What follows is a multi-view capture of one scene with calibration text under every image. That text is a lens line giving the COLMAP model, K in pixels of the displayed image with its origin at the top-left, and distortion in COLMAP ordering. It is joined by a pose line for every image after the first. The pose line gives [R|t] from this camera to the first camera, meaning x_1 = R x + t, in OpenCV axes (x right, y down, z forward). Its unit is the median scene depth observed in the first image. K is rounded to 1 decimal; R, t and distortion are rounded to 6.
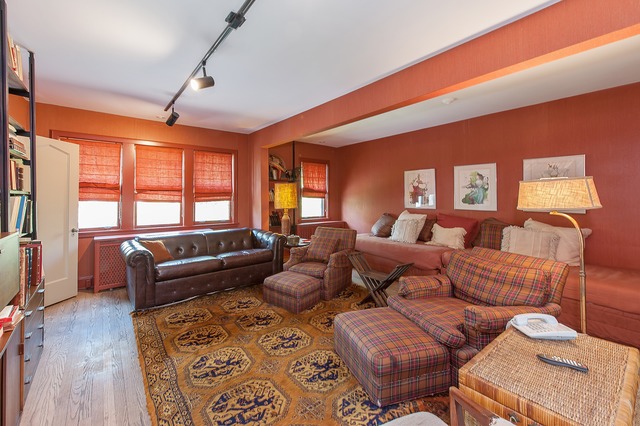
lens RADIAL K [[243.7, 0, 303.2], [0, 243.7, 197.2], [0, 0, 1]] dist [-0.002003, 0.000121]
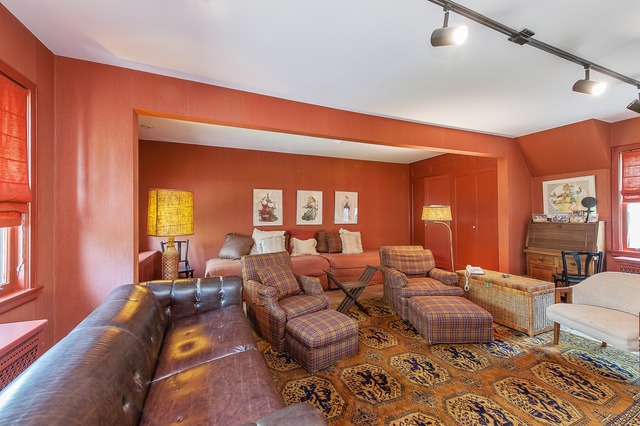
lens RADIAL K [[243.7, 0, 318.2], [0, 243.7, 213.4], [0, 0, 1]] dist [-0.002003, 0.000121]
pose [[0.300469, 0.005412, 0.953776, -0.532122], [0.000426, 0.999983, -0.005808, -0.001486], [-0.953791, 0.002152, 0.300462, 0.542275]]
